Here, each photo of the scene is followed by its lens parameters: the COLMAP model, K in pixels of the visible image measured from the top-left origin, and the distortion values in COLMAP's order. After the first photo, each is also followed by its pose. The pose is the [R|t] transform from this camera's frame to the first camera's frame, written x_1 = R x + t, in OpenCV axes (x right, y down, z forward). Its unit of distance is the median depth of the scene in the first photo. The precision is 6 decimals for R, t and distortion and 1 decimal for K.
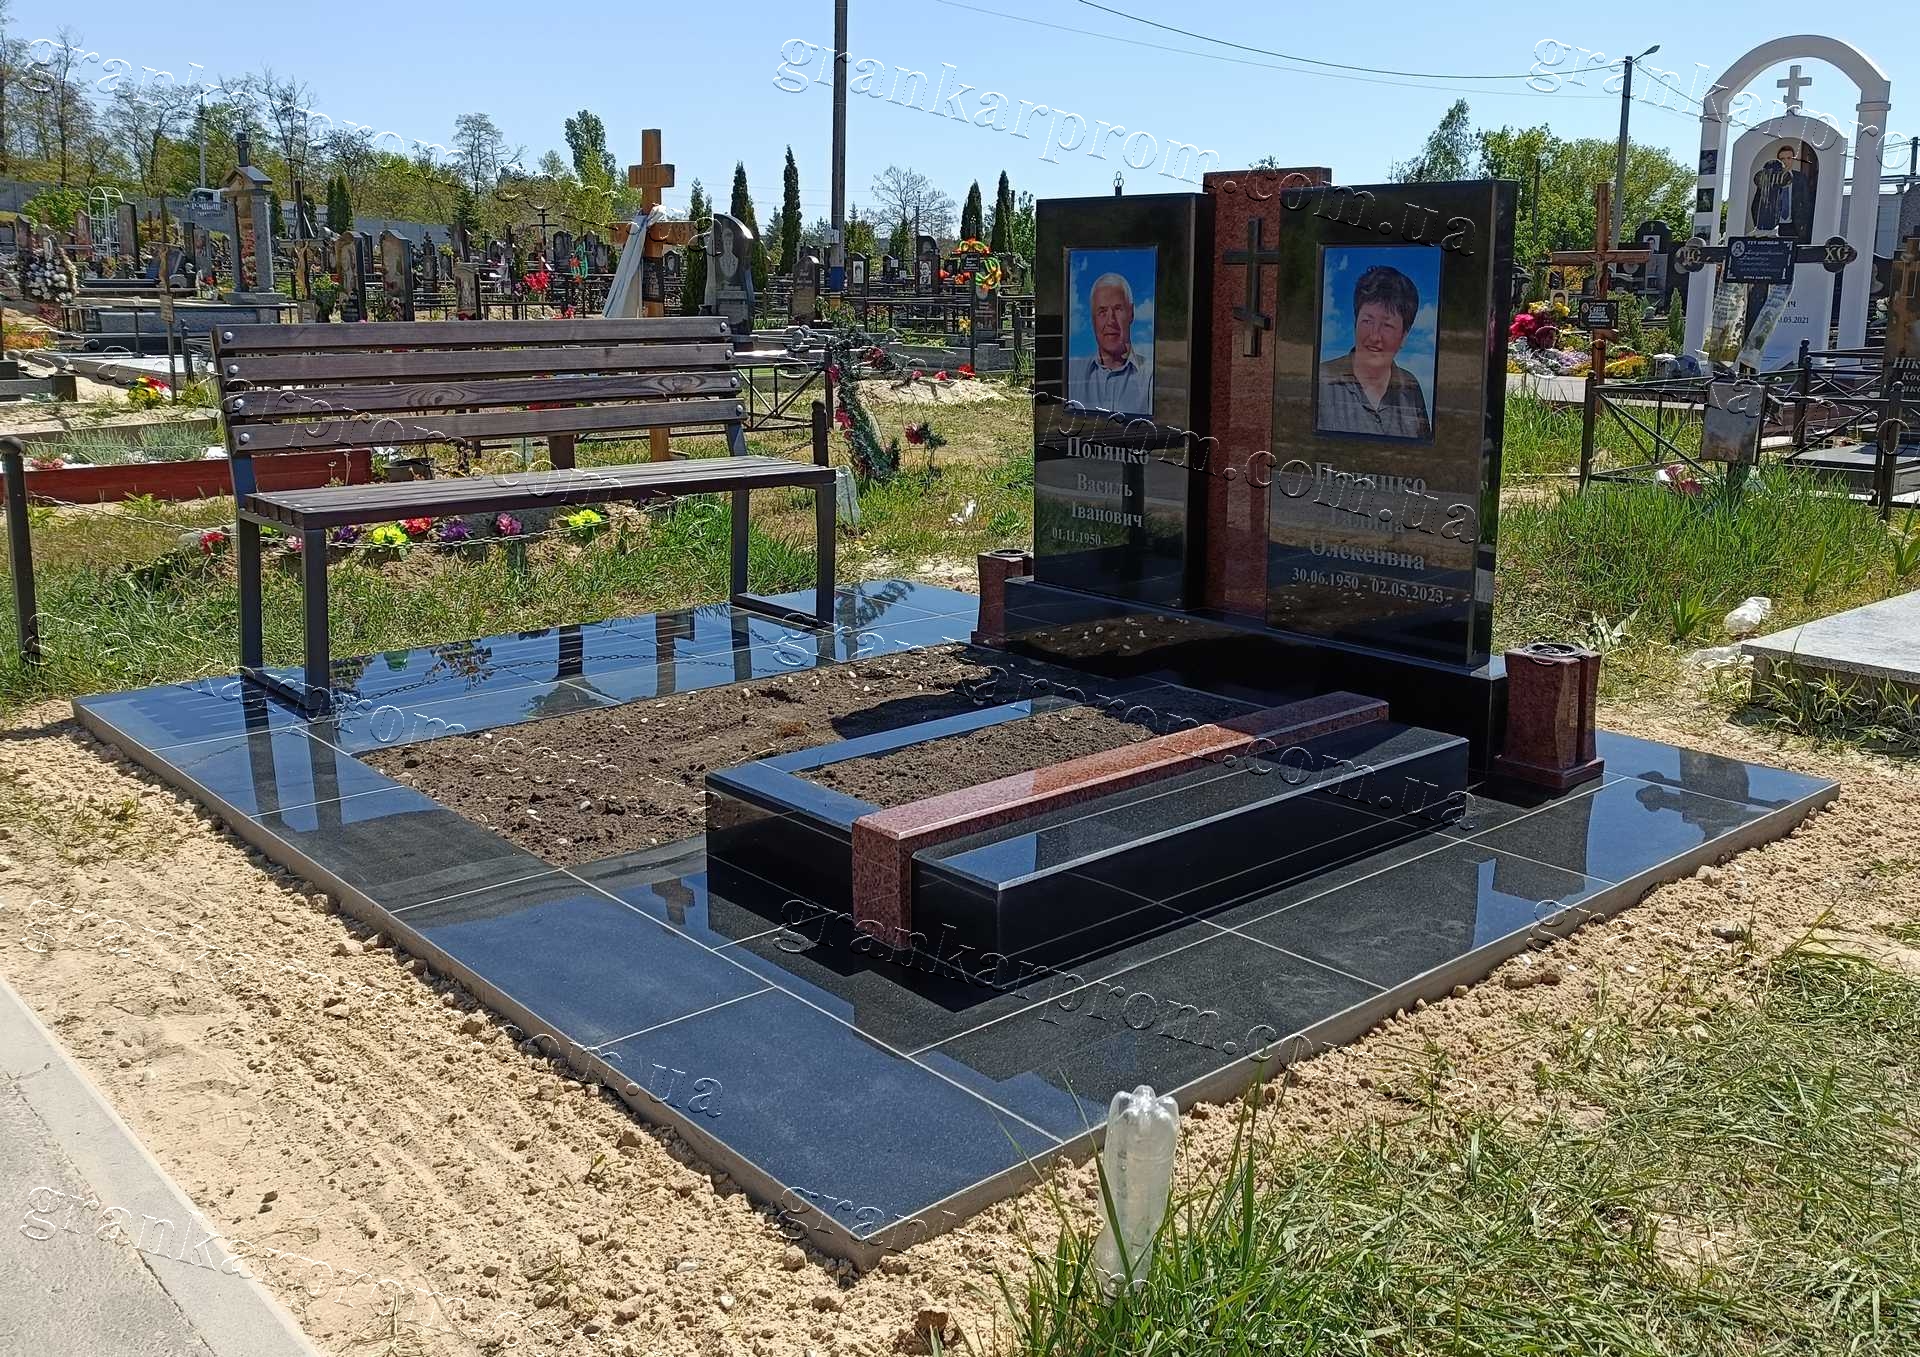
lens RADIAL K [[1666.6, 0, 964.0], [0, 1666.6, 583.3], [0, 0, 1]] dist [0.044193, 0.000610]
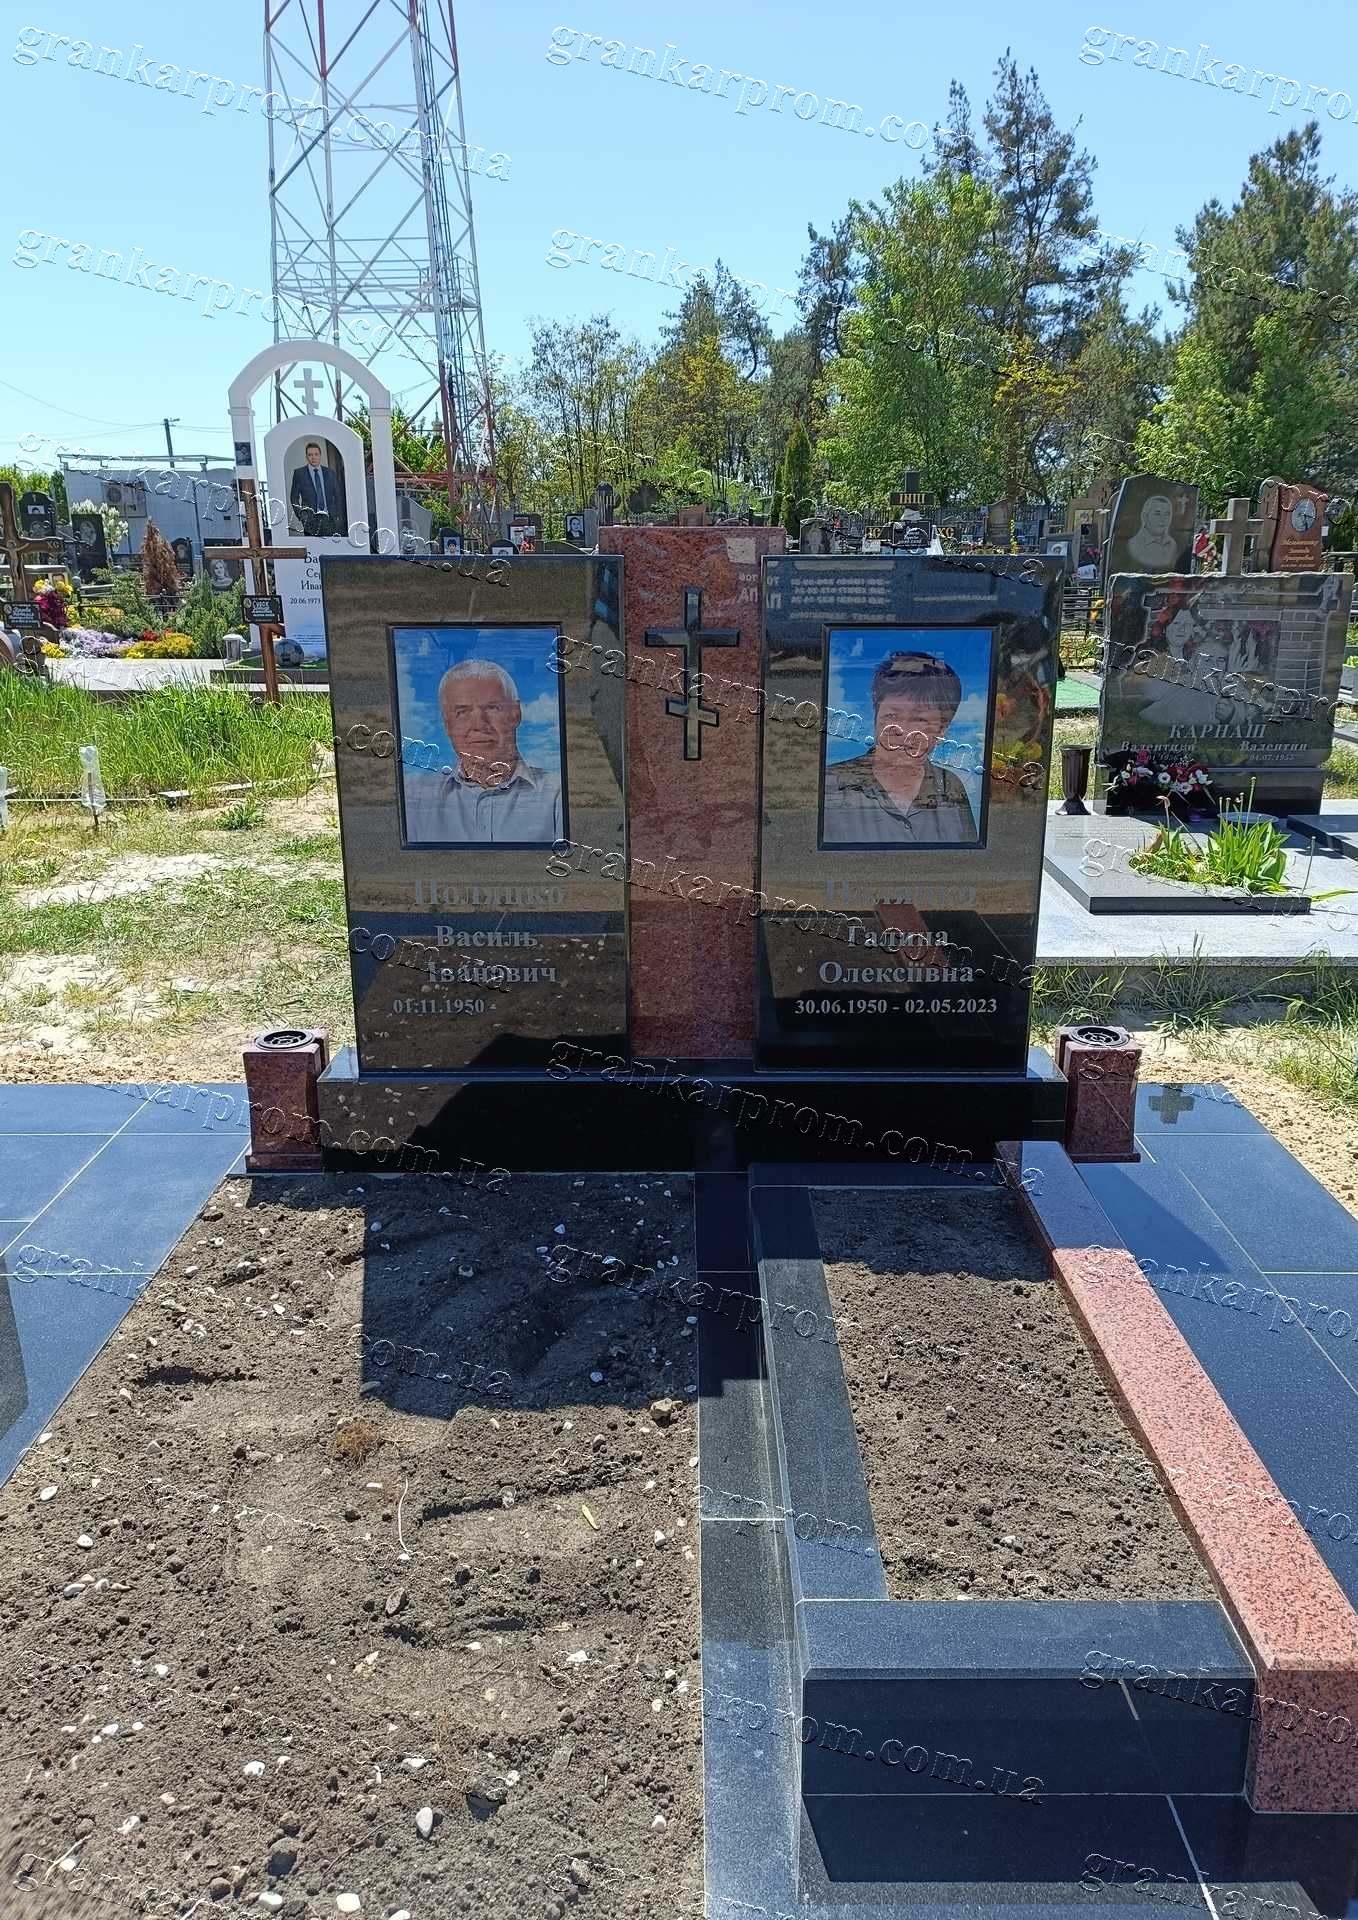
lens RADIAL K [[1448.1, 0, 679.0], [0, 1448.1, 960.0], [0, 0, 1]] dist [0.014543, 0.001380]
pose [[0.661742, -0.218092, 0.717310, -0.347005], [0.141141, 0.975887, 0.166503, -0.152153], [-0.736326, -0.008940, 0.676568, 0.503893]]
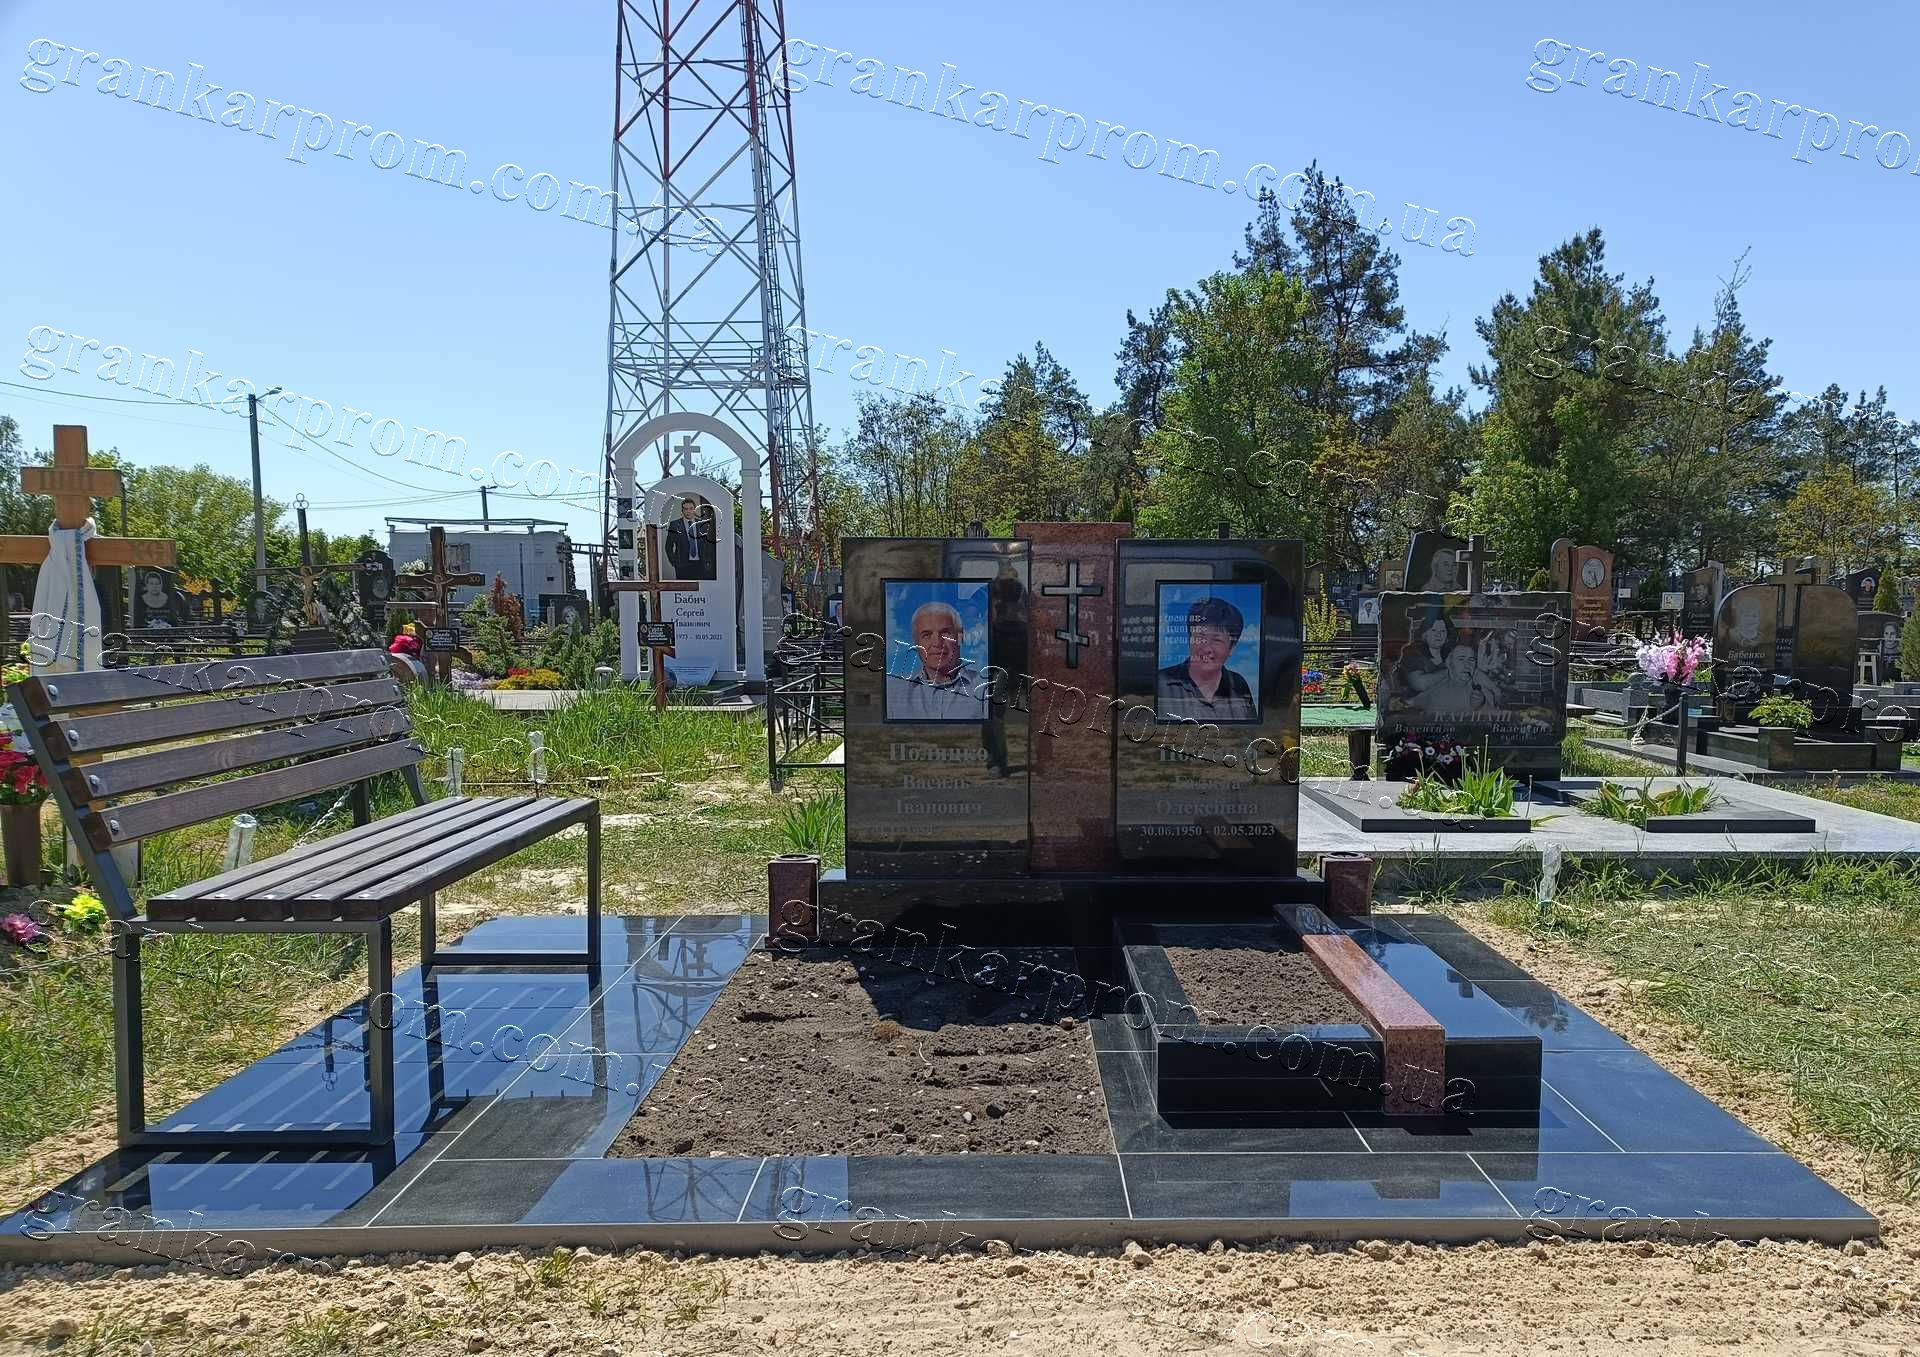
lens RADIAL K [[1560.7, 0, 1023.2], [0, 1560.7, 765.5], [0, 0, 1]] dist [0.017744, 0.005002]
pose [[0.648309, -0.081800, 0.756971, -0.719035], [0.138434, 0.990304, -0.011547, -0.052029], [-0.748687, 0.112277, 0.653347, 0.255869]]
